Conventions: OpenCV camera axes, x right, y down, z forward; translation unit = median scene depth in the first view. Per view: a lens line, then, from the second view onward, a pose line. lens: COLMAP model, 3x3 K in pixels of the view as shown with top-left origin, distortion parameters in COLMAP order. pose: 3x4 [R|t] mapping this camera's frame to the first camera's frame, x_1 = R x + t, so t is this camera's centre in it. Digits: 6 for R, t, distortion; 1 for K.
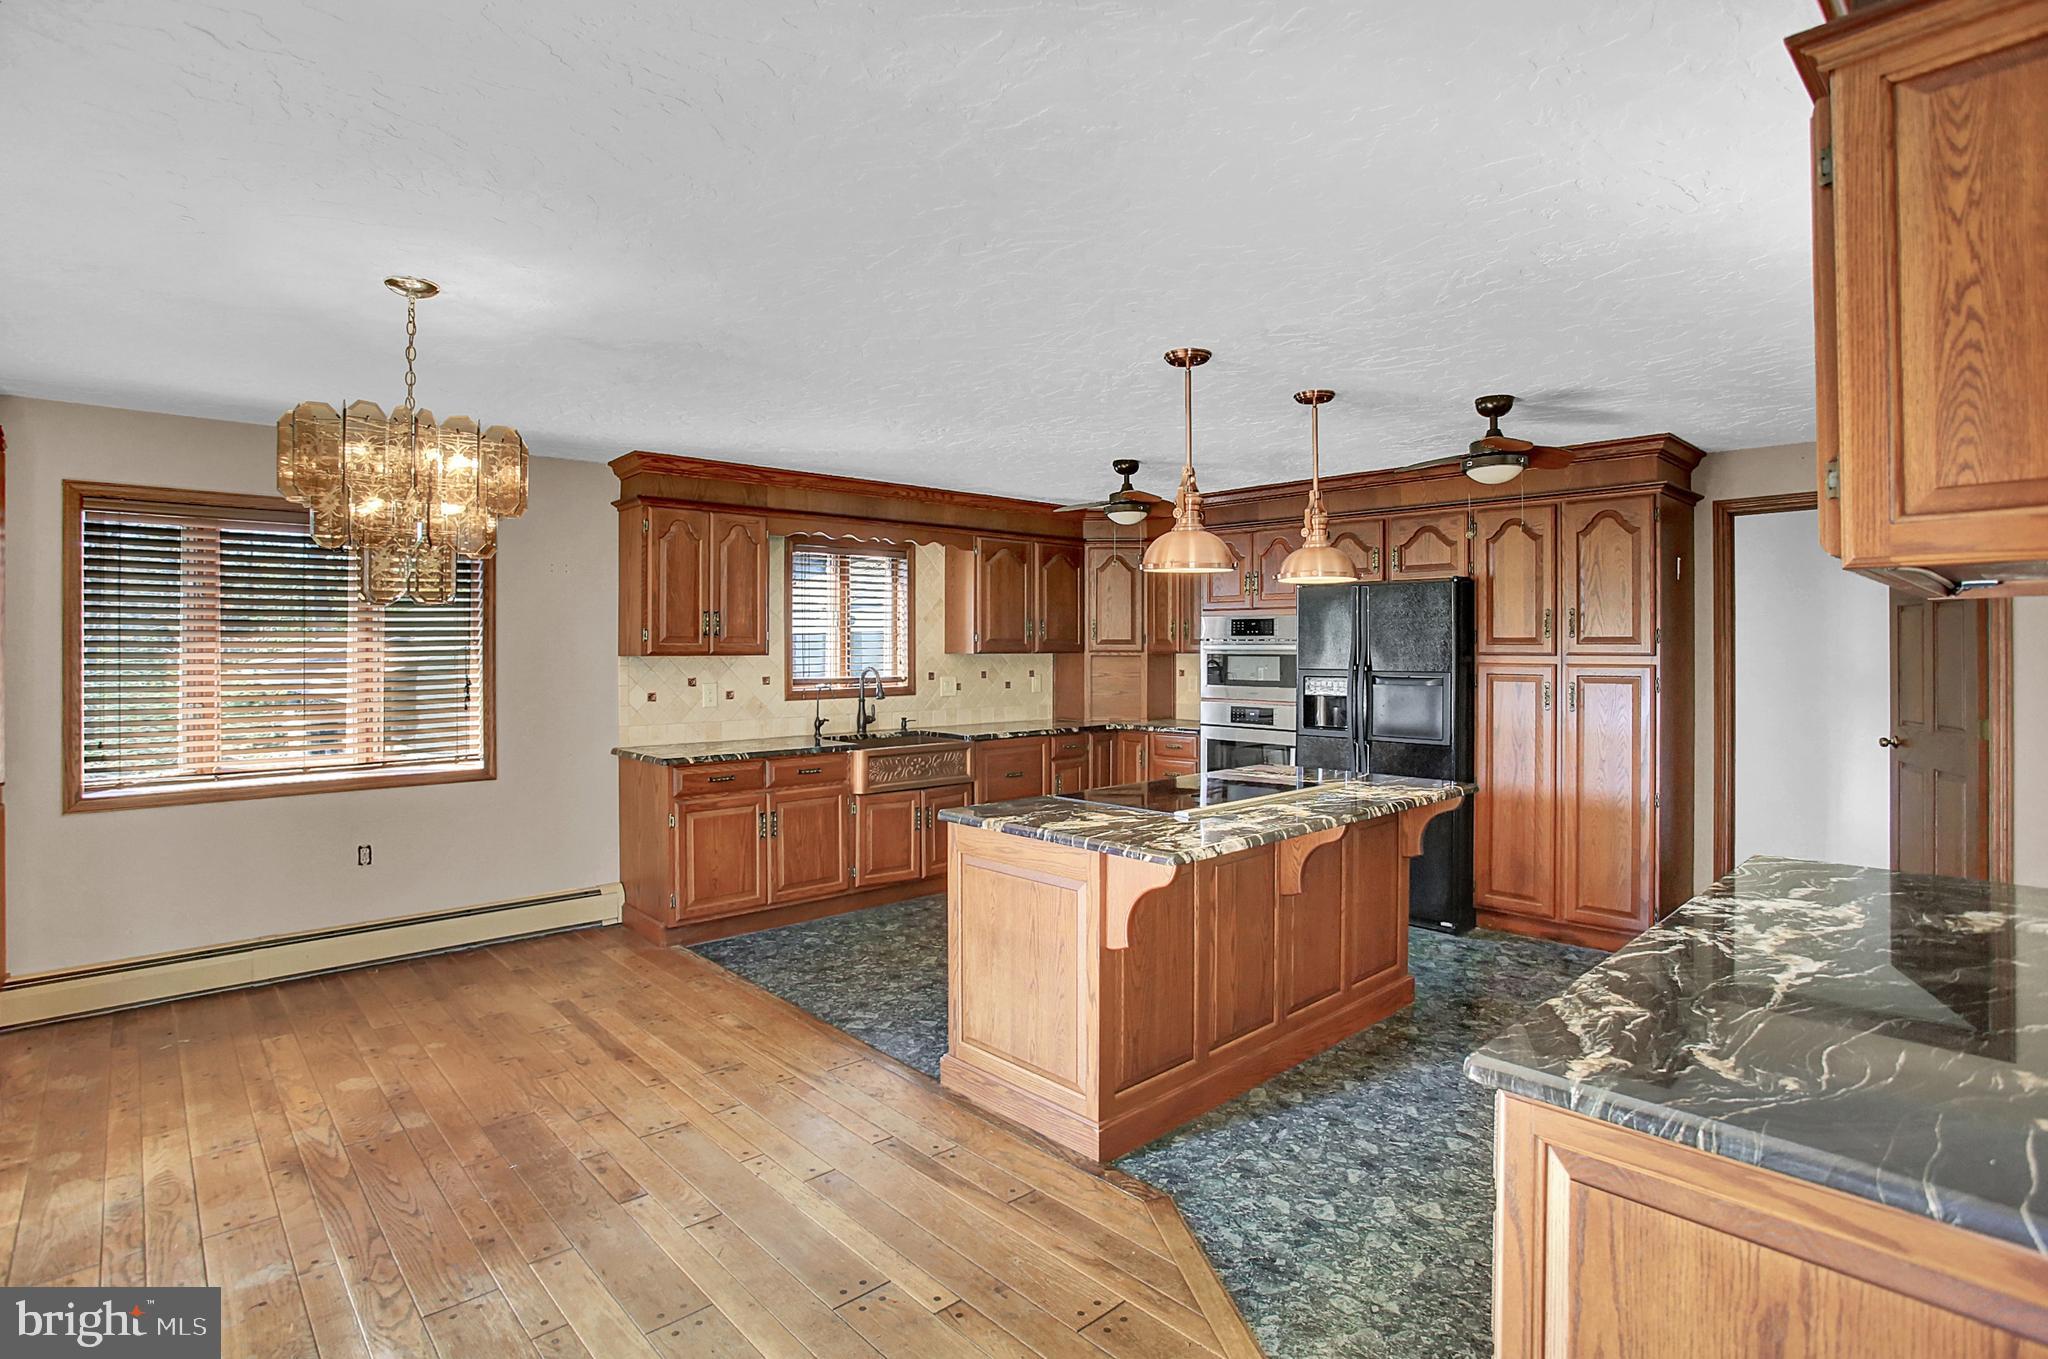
lens RADIAL K [[1006.0, 0, 1020.2], [0, 1006.0, 648.3], [0, 0, 1]] dist [-0.071744, 0.025341]
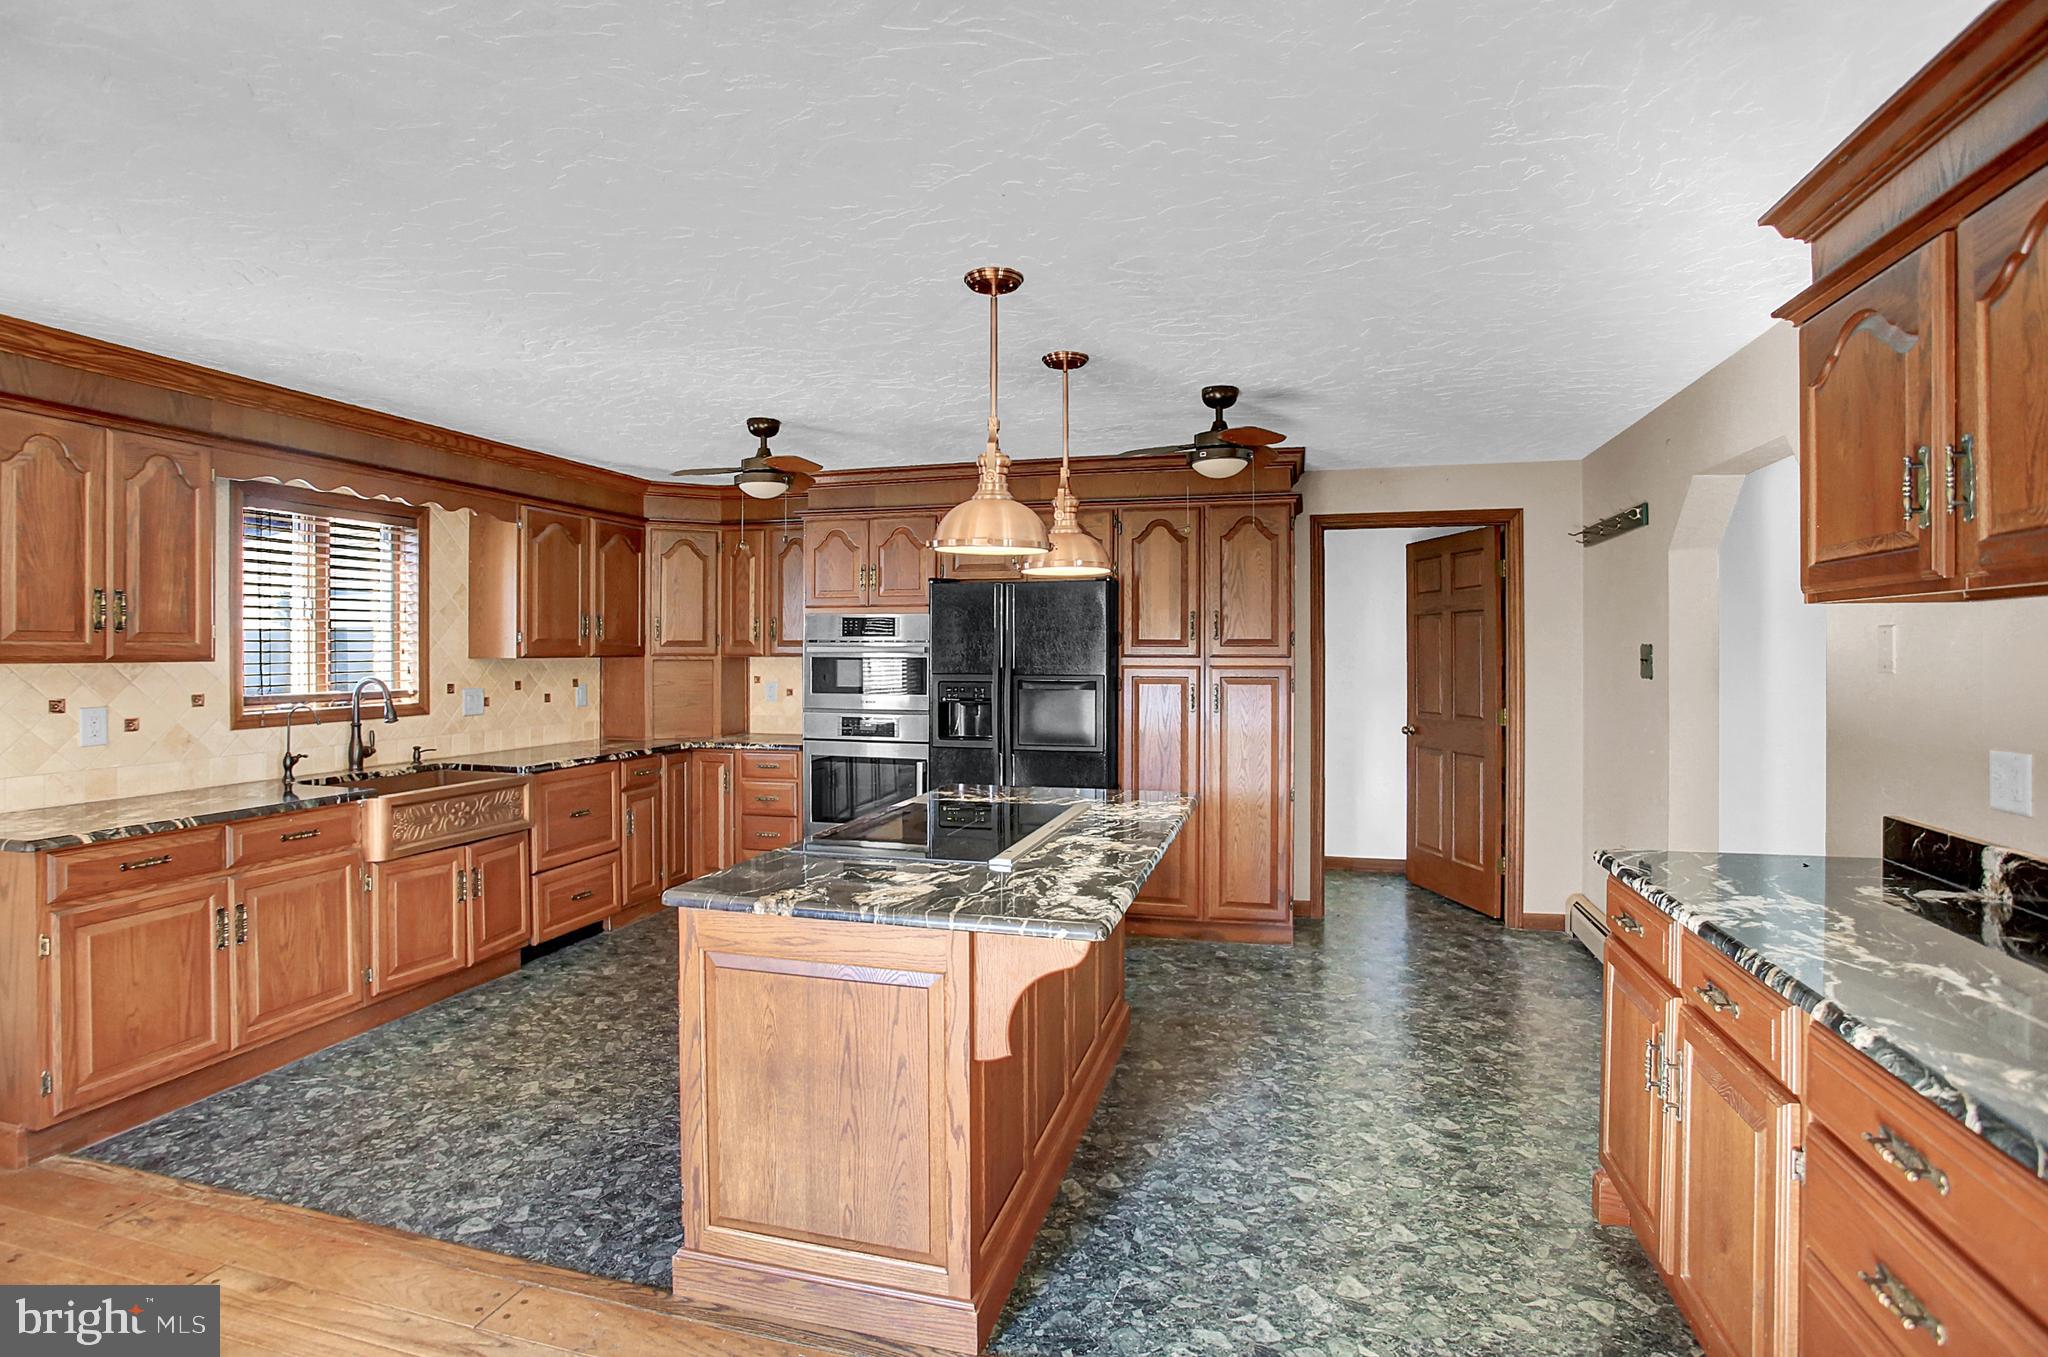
lens RADIAL K [[1018.7, 0, 1017.9], [0, 1018.7, 651.2], [0, 0, 1]] dist [-0.079935, 0.037752]
pose [[0.852661, -0.000228, 0.522464, -0.139443], [0.000936, 0.999999, -0.001092, 0.001590], [-0.522463, 0.001420, 0.852661, 0.185674]]
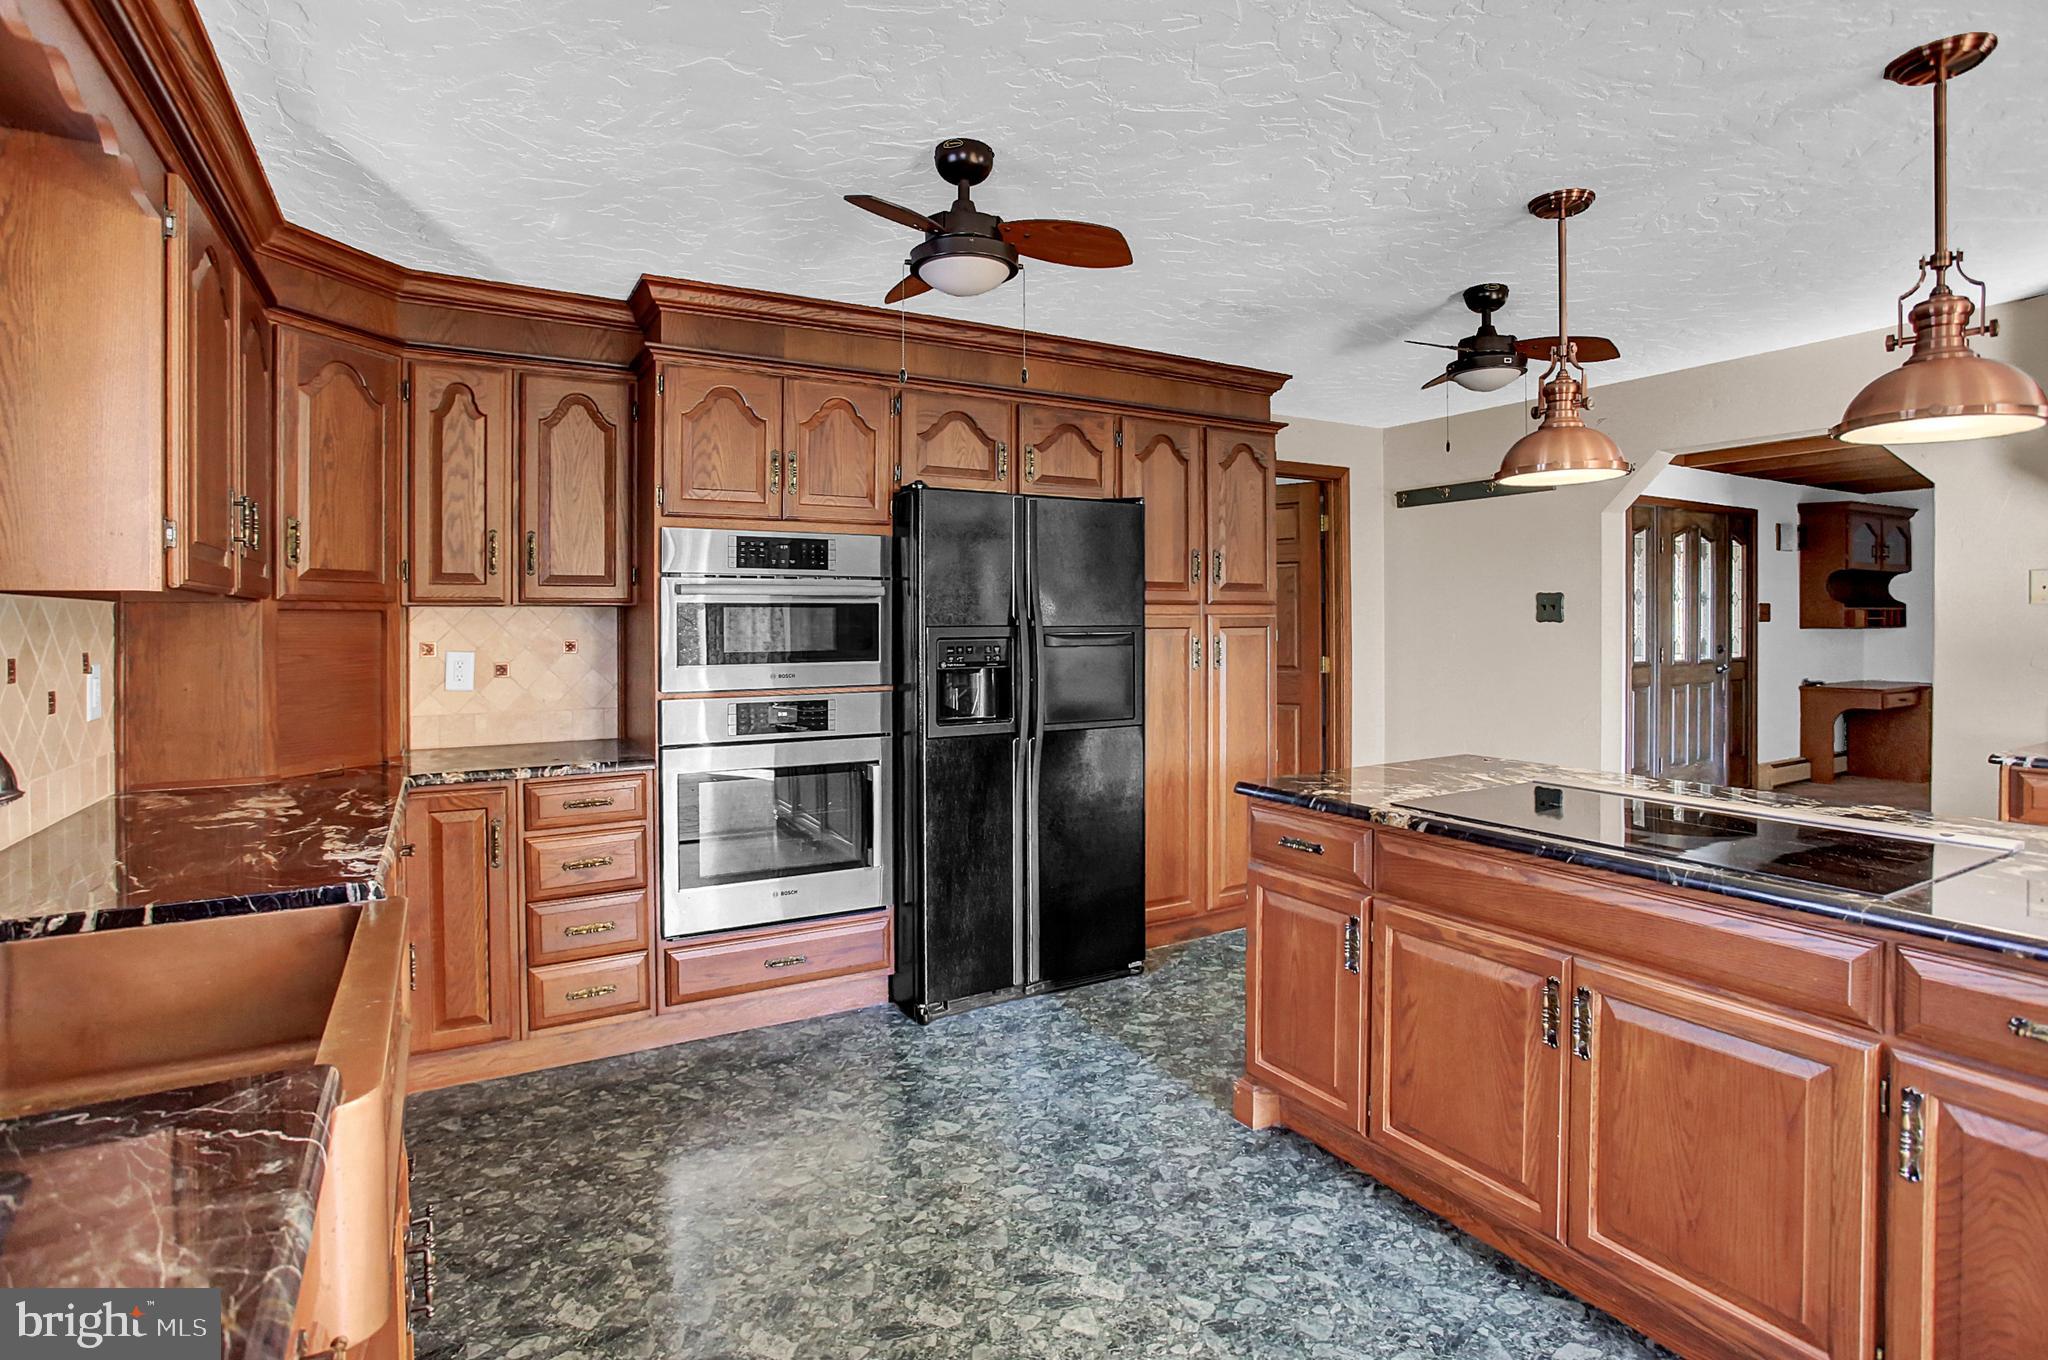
lens RADIAL K [[1028.1, 0, 1020.8], [0, 1028.1, 623.3], [0, 0, 1]] dist [-0.044963, 0.016192]
pose [[0.227328, -0.008160, 0.973784, -0.309569], [0.005384, 0.999960, 0.007122, 0.015034], [-0.973803, 0.003624, 0.227363, 0.834472]]
